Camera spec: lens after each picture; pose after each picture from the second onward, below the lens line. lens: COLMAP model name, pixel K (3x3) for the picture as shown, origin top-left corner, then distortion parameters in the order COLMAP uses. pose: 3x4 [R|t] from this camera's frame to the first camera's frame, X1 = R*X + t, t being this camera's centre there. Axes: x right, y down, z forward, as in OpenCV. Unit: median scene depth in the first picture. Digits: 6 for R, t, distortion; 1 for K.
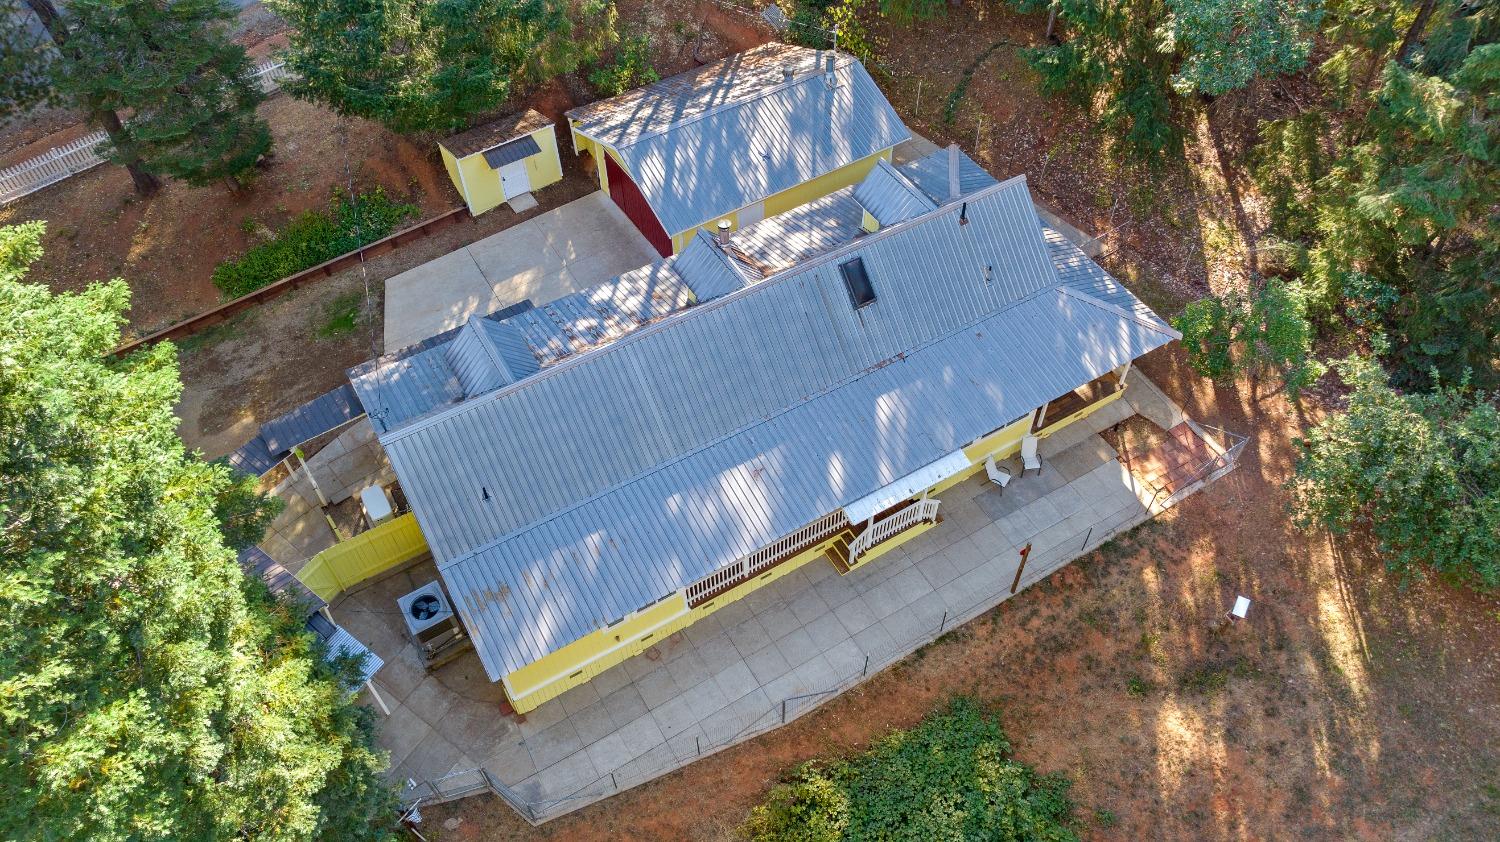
lens RADIAL K [[1064.3, 0, 750.0], [0, 1064.3, 421.0], [0, 0, 1]] dist [-0.029111, -0.000678]
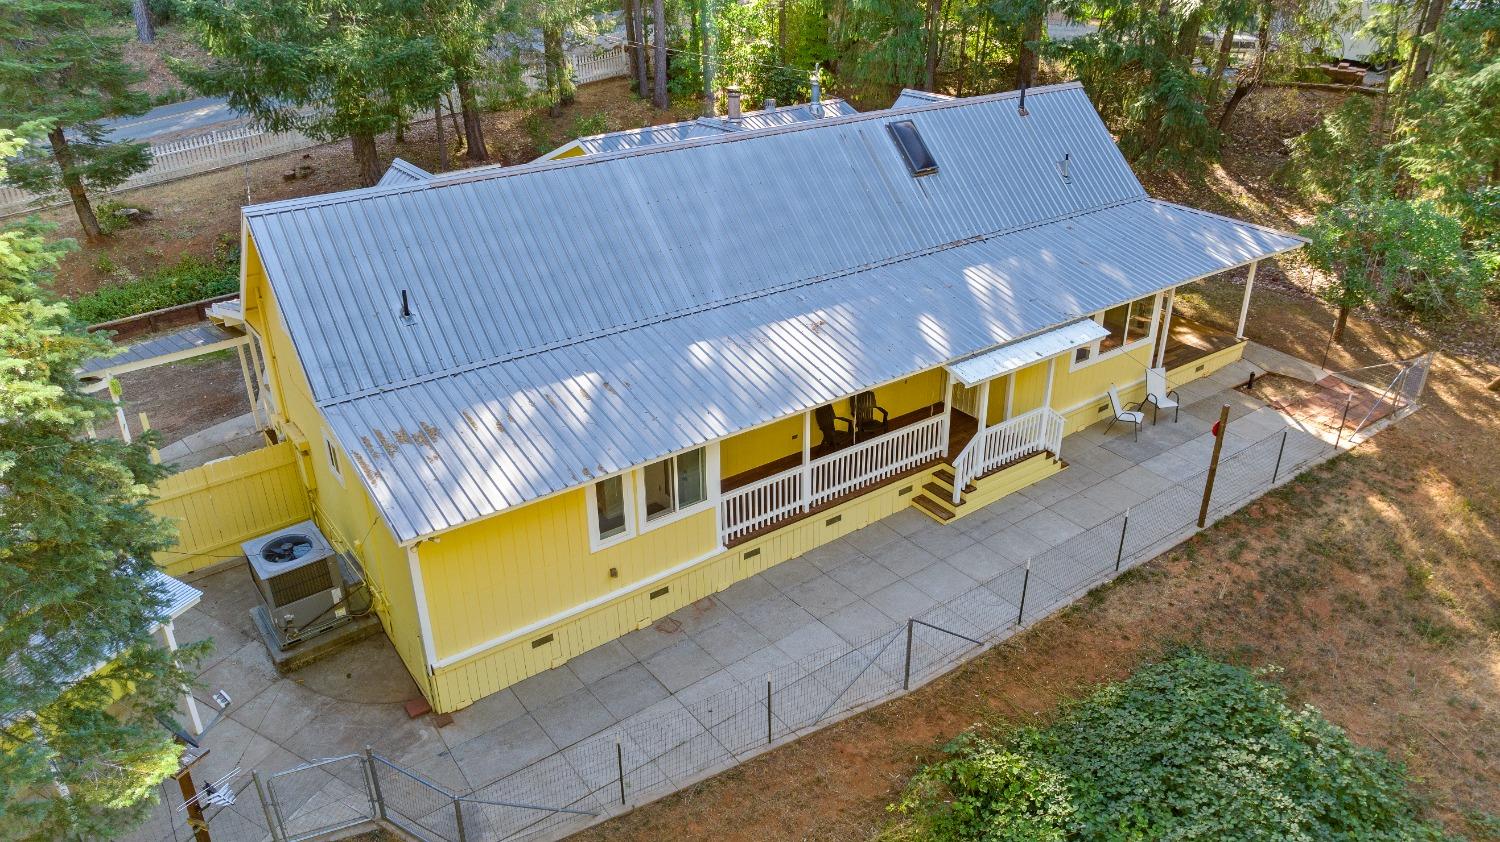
lens RADIAL K [[1064.3, 0, 750.0], [0, 1064.3, 421.0], [0, 0, 1]] dist [-0.029111, -0.000678]
pose [[0.995001, -0.040499, 0.091282, -0.095639], [0.074147, 0.911904, -0.403651, 0.360035], [-0.066893, 0.408401, 0.910348, 0.399025]]
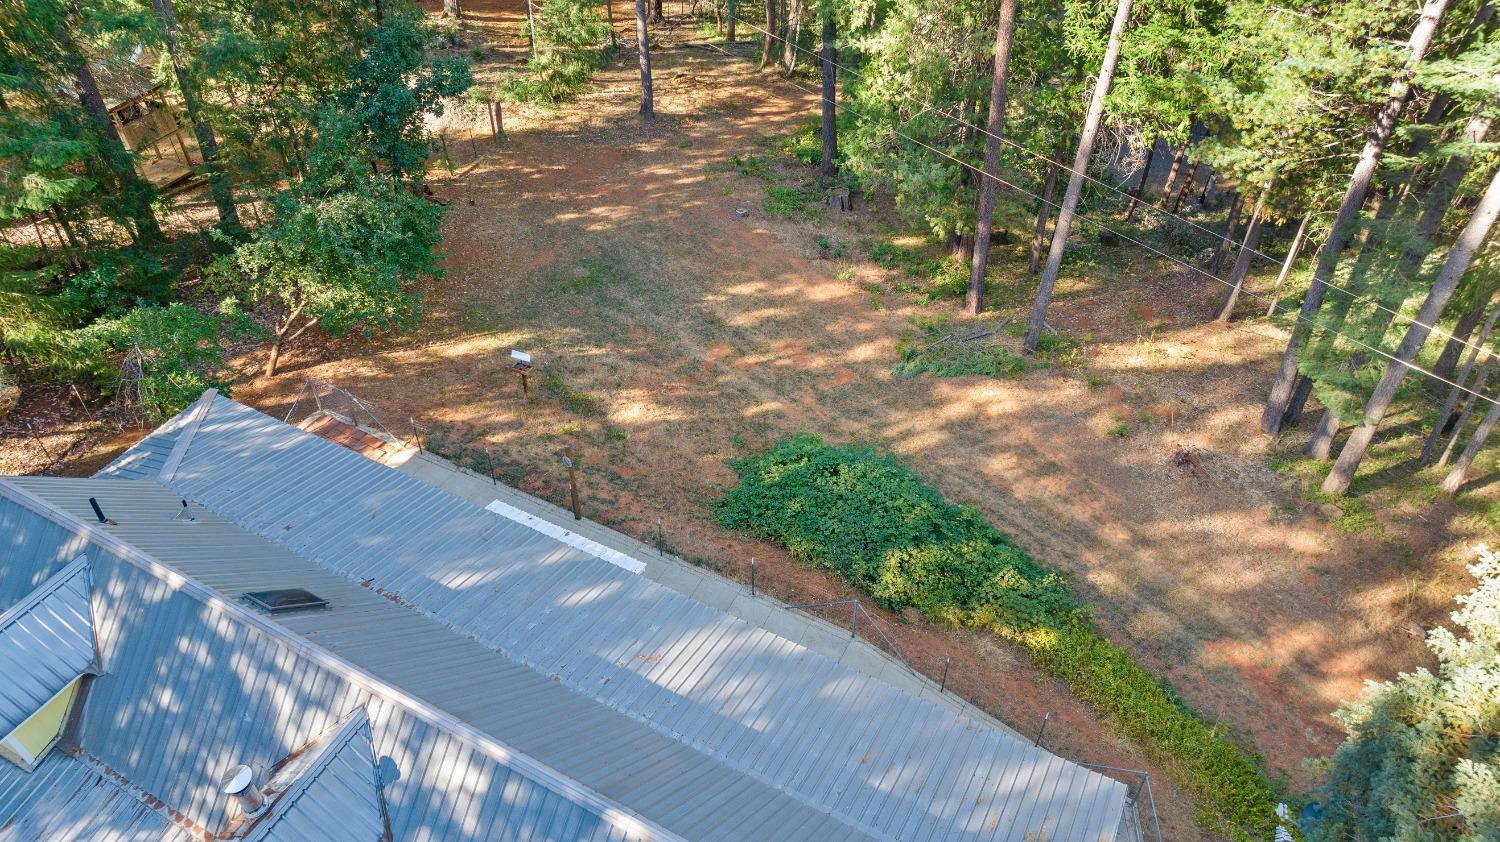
lens RADIAL K [[1064.3, 0, 750.0], [0, 1064.3, 421.0], [0, 0, 1]] dist [-0.029111, -0.000678]
pose [[-0.524481, -0.559937, 0.641397, -0.365831], [0.666627, 0.198564, 0.718458, -0.413470], [-0.529649, 0.804390, 0.269126, 0.638372]]
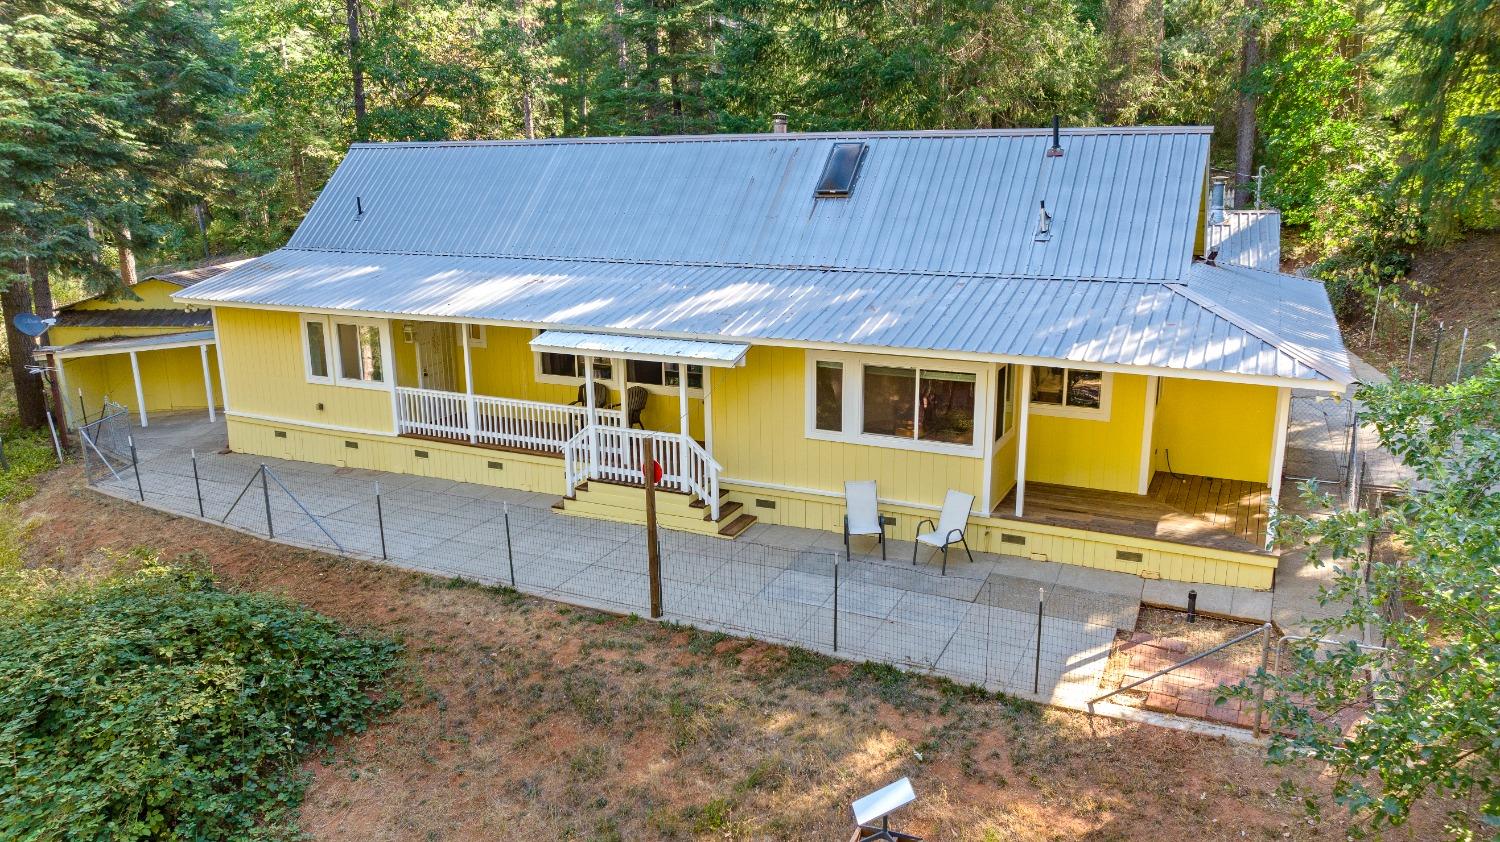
lens RADIAL K [[1064.3, 0, 750.0], [0, 1064.3, 421.0], [0, 0, 1]] dist [-0.029111, -0.000678]
pose [[0.550564, 0.207808, -0.808514, 0.665946], [-0.640148, 0.726737, -0.249125, 0.196079], [0.535807, 0.654728, 0.533143, 0.730031]]
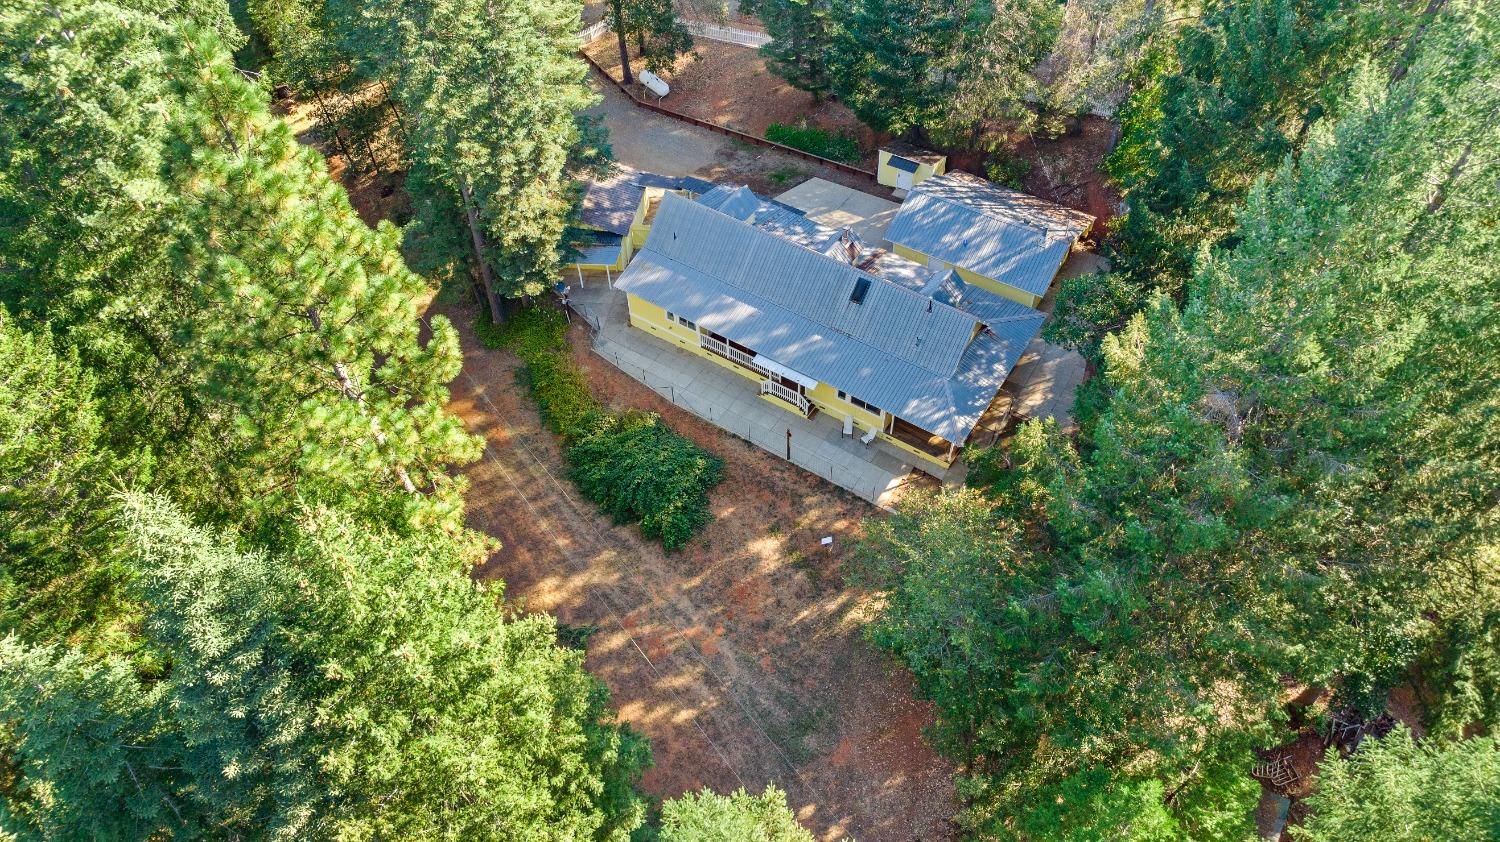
lens RADIAL K [[1064.3, 0, 750.0], [0, 1064.3, 421.0], [0, 0, 1]] dist [-0.029111, -0.000678]
pose [[0.448115, 0.686346, -0.572819, 1.299404], [-0.680202, 0.677556, 0.279719, -0.381618], [0.580101, 0.264286, 0.770477, -0.536954]]
